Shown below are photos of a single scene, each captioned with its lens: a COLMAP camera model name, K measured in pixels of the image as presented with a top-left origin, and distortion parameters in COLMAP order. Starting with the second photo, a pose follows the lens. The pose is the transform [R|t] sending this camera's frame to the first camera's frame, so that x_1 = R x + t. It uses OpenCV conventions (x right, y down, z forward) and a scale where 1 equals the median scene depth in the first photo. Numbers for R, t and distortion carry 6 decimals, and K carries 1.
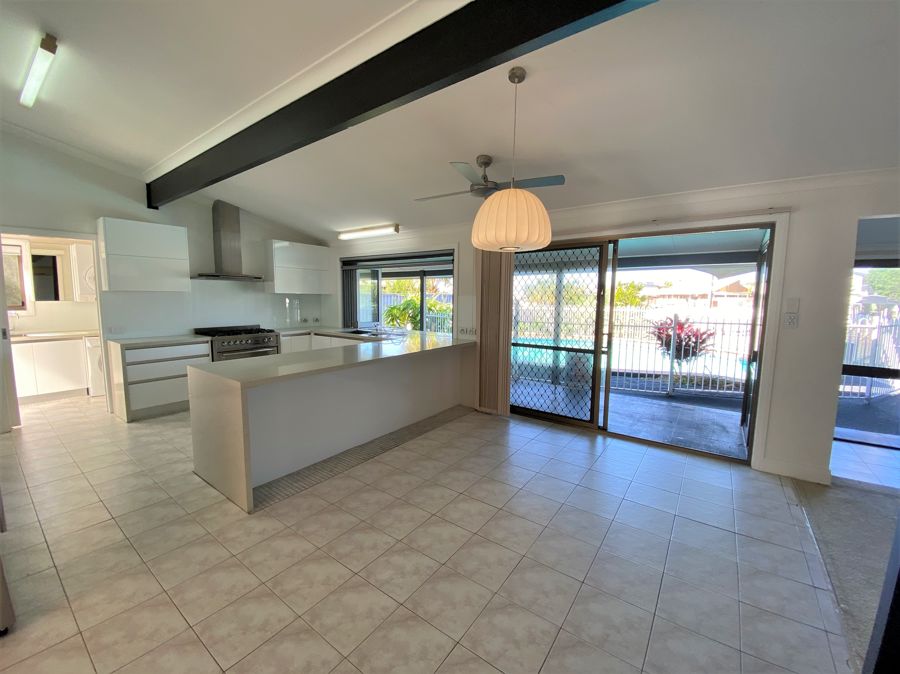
lens RADIAL K [[368.3, 0, 444.2], [0, 368.3, 342.6], [0, 0, 1]] dist [0.013722, -0.014468]
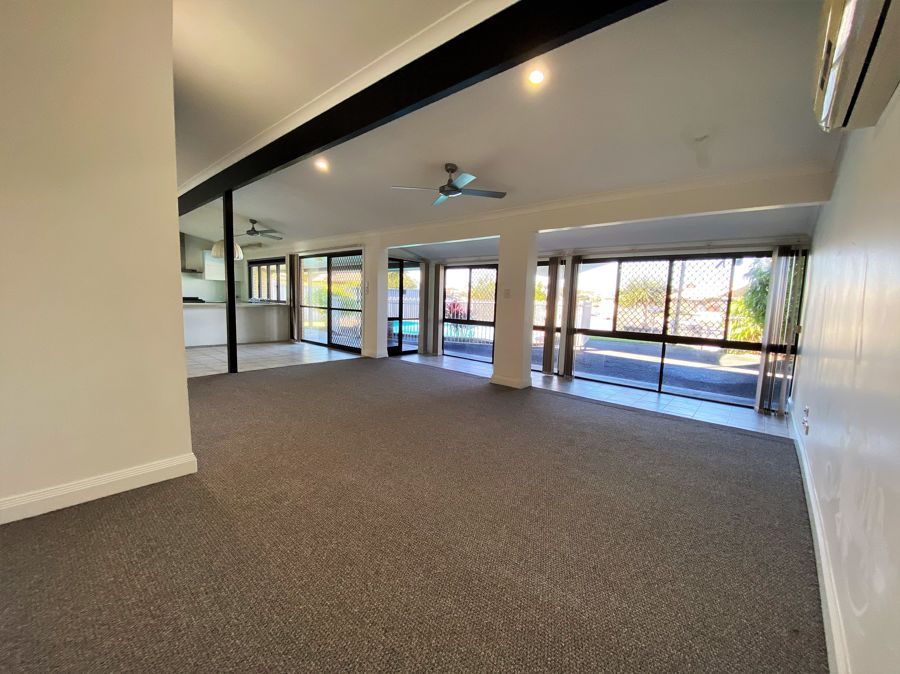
lens RADIAL K [[368.3, 0, 445.4], [0, 368.3, 333.4], [0, 0, 1]] dist [0.013722, -0.014468]
pose [[0.995226, 0.025678, -0.094155, 0.896216], [-0.025933, 0.999663, -0.001491, 0.107957], [0.094085, 0.003926, 0.995556, -0.706138]]
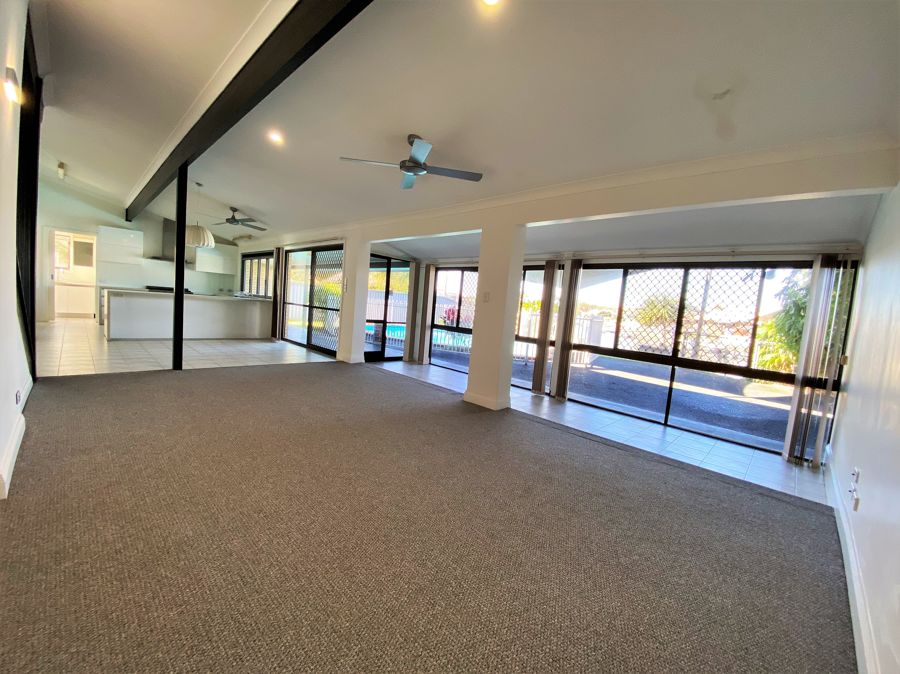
lens RADIAL K [[368.3, 0, 446.2], [0, 368.3, 333.5], [0, 0, 1]] dist [0.013722, -0.014468]
pose [[0.986515, 0.081177, -0.142118, 0.993112], [-0.084995, 0.996160, -0.020991, 0.103932], [0.139869, 0.032787, 0.989627, -0.562550]]
